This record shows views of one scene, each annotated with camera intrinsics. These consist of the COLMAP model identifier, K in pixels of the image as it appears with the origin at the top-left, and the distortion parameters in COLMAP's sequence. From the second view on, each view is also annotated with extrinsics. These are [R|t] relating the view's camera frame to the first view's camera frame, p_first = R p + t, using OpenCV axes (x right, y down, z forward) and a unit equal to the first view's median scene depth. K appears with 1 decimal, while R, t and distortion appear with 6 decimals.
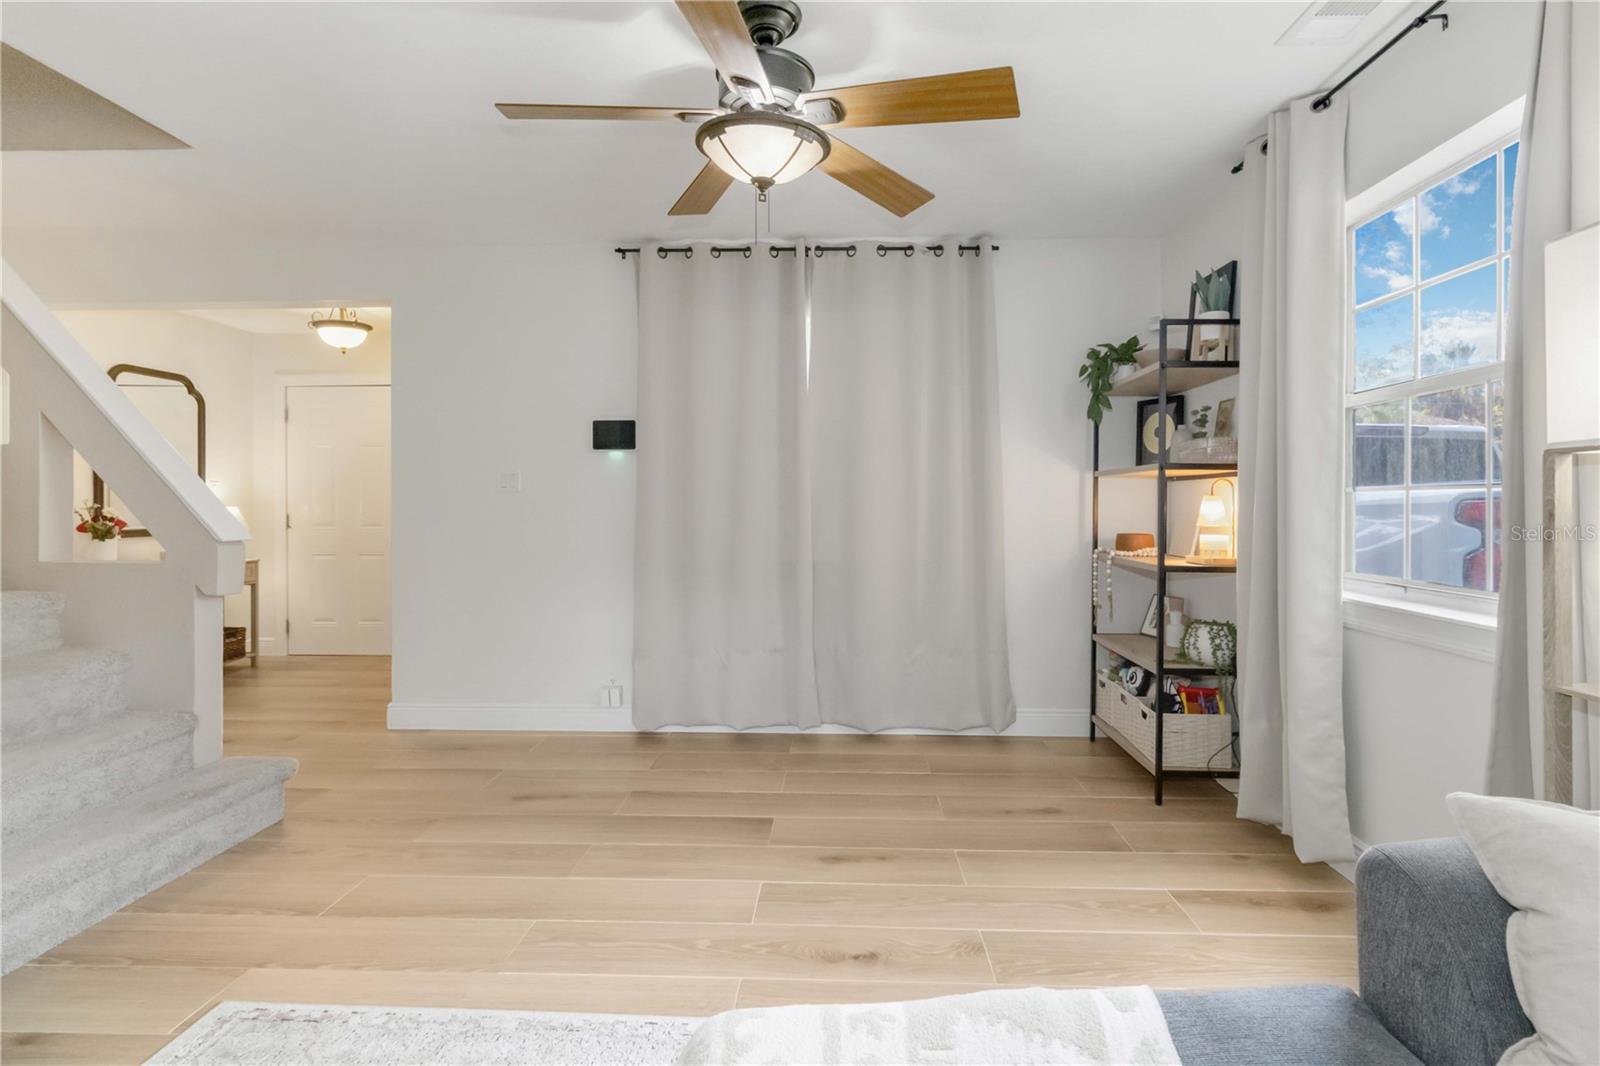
lens RADIAL K [[770.7, 0, 813.8], [0, 770.7, 505.0], [0, 0, 1]] dist [-0.001063, 0.000849]
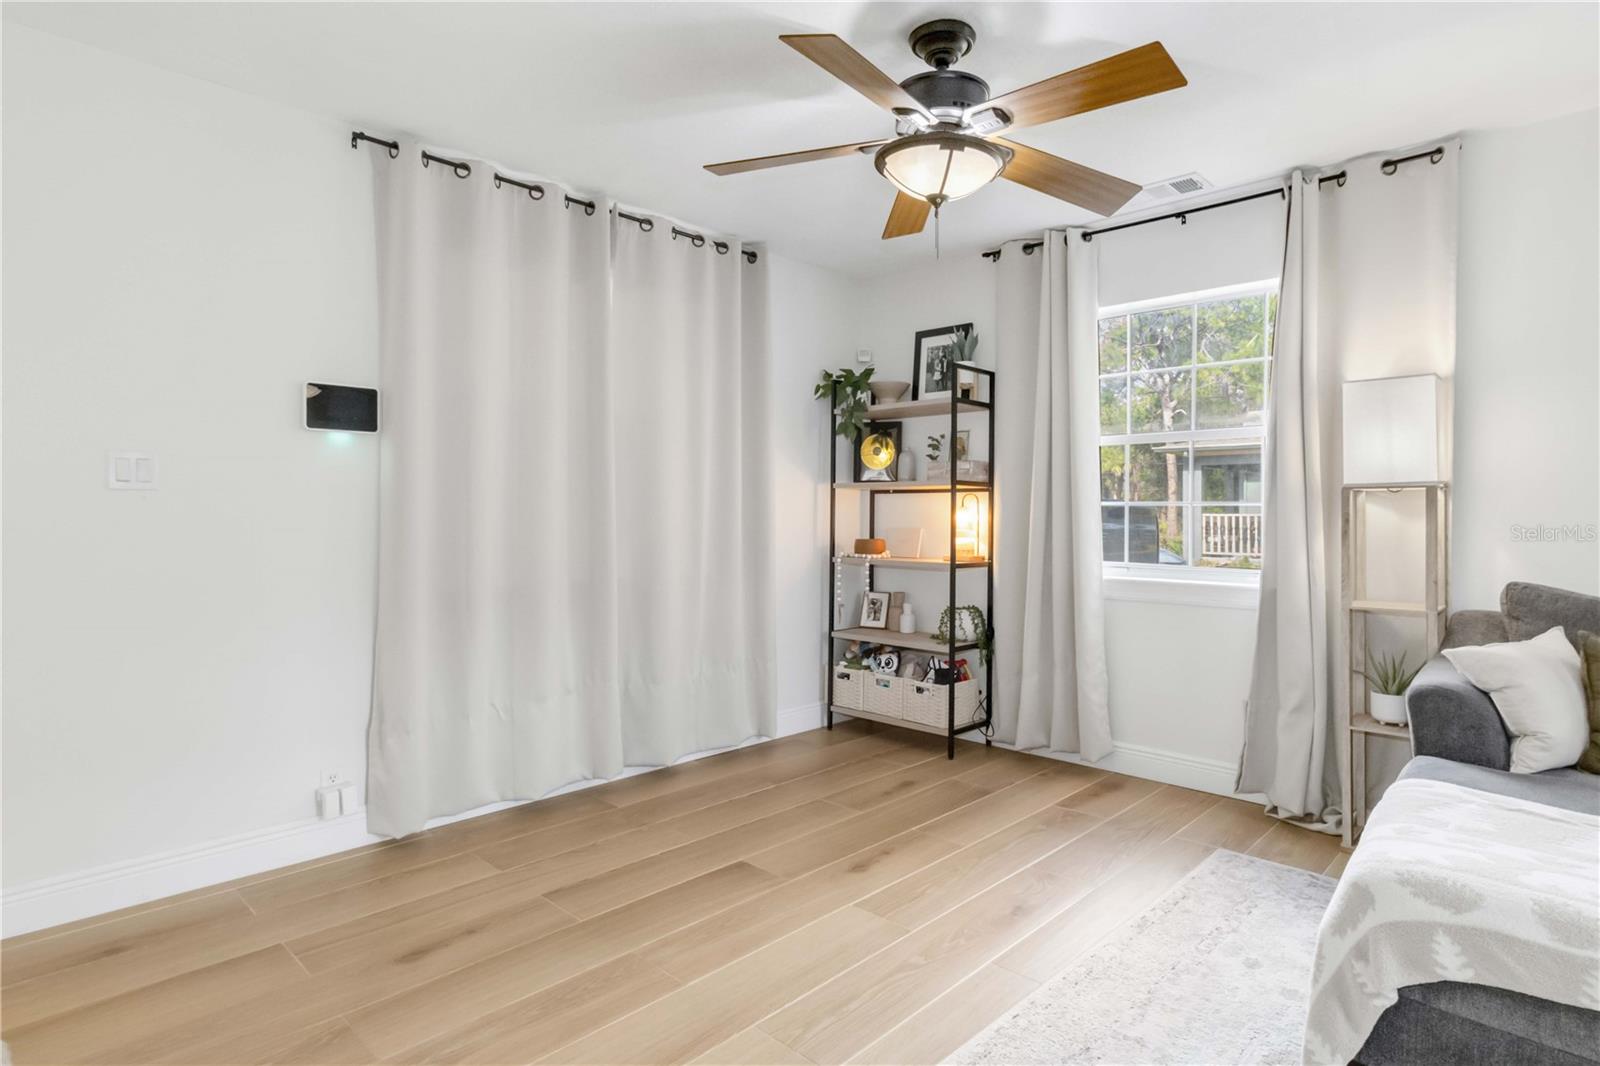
lens RADIAL K [[882.3, 0, 801.7], [0, 882.3, 514.8], [0, 0, 1]] dist [-0.002830, -0.000787]
pose [[0.652701, 0.000652, 0.757615, -0.689698], [-0.002465, 0.999996, 0.001263, -0.000325], [-0.757612, -0.002692, 0.652700, 0.238726]]
